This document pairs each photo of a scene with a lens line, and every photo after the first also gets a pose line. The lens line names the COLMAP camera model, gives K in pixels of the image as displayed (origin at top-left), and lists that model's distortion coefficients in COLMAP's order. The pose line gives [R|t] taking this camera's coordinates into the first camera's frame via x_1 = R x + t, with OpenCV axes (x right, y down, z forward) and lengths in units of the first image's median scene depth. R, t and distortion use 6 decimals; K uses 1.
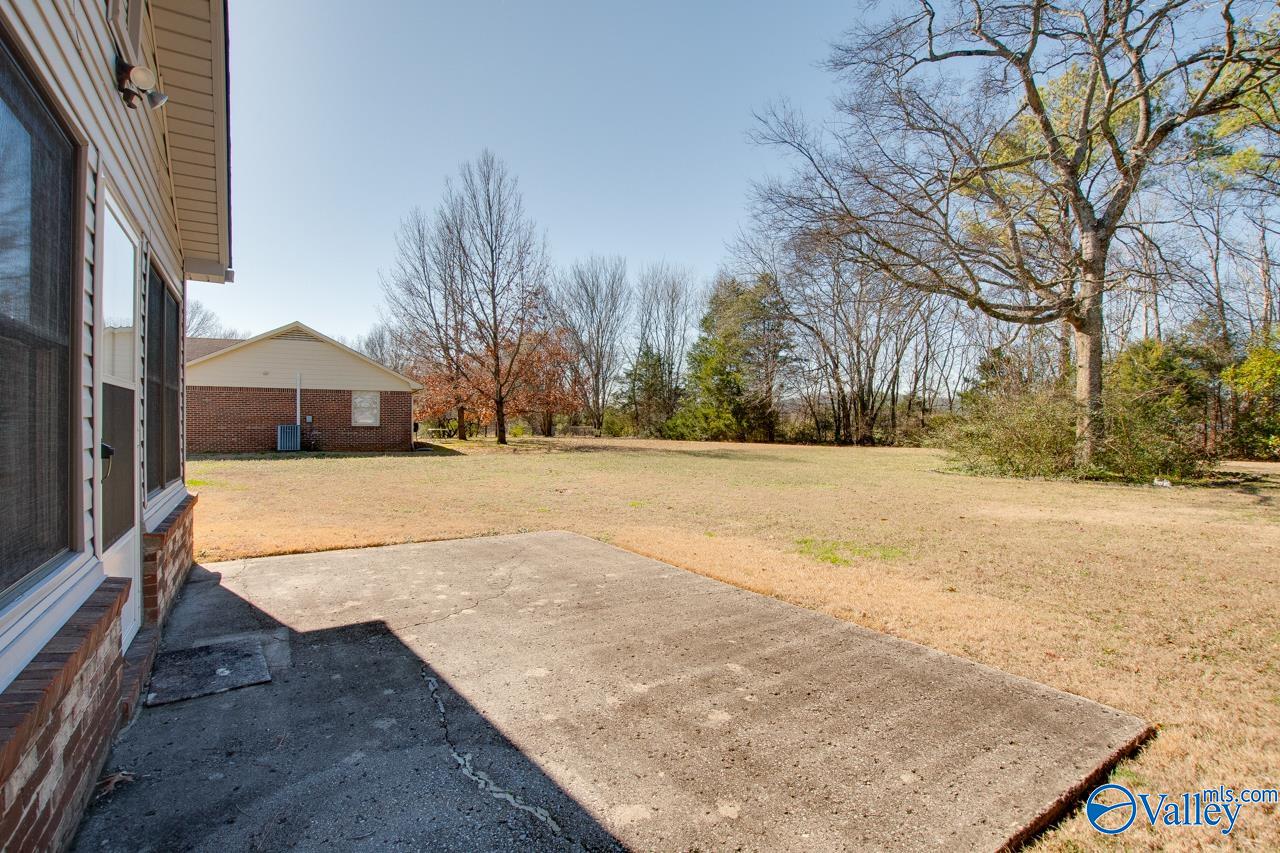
lens RADIAL K [[590.8, 0, 638.7], [0, 590.8, 426.8], [0, 0, 1]] dist [-0.030311, 0.001412]
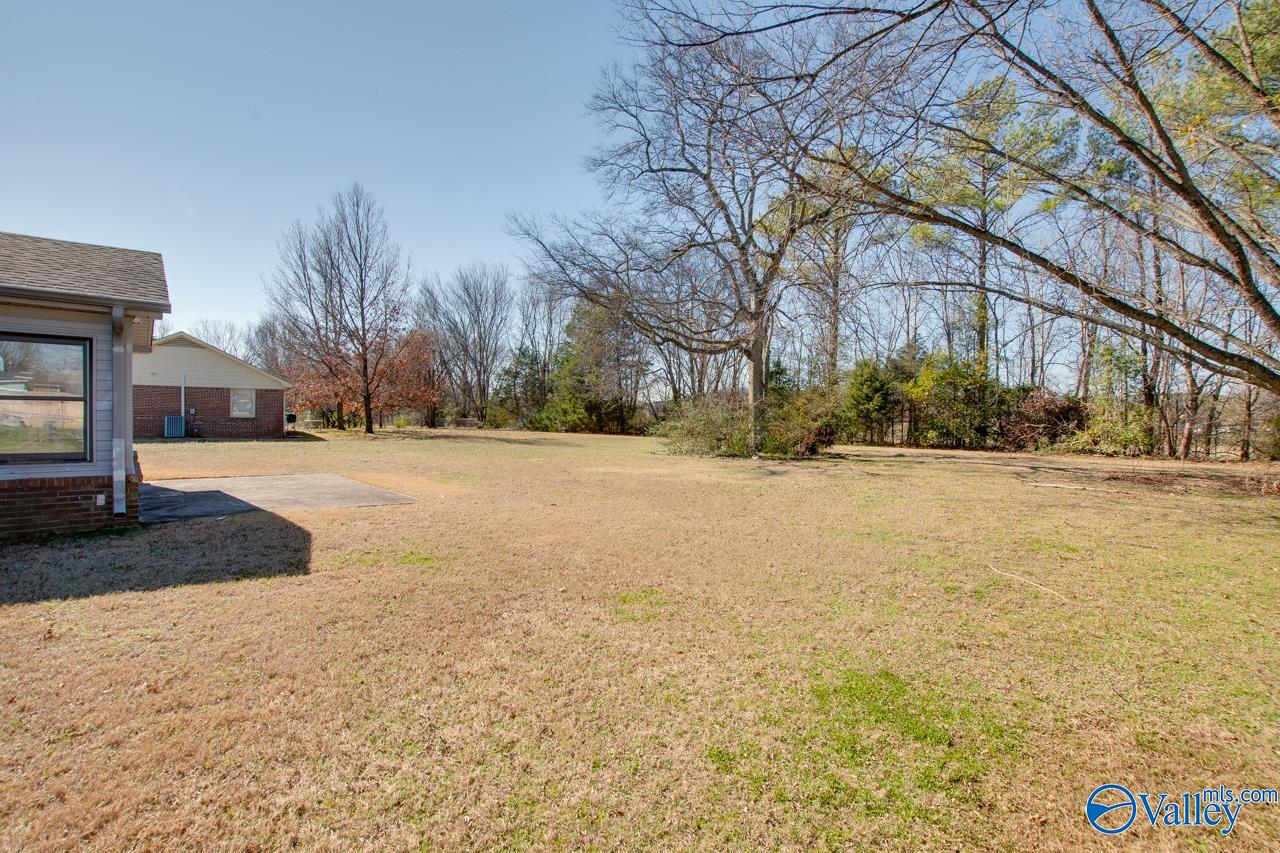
lens RADIAL K [[590.8, 0, 641.2], [0, 590.8, 427.7], [0, 0, 1]] dist [-0.030311, 0.001412]
pose [[0.989659, 0.006256, 0.143301, 0.139294], [-0.008279, 0.999874, 0.013526, -0.002628], [-0.143199, -0.014572, 0.989587, -0.243712]]
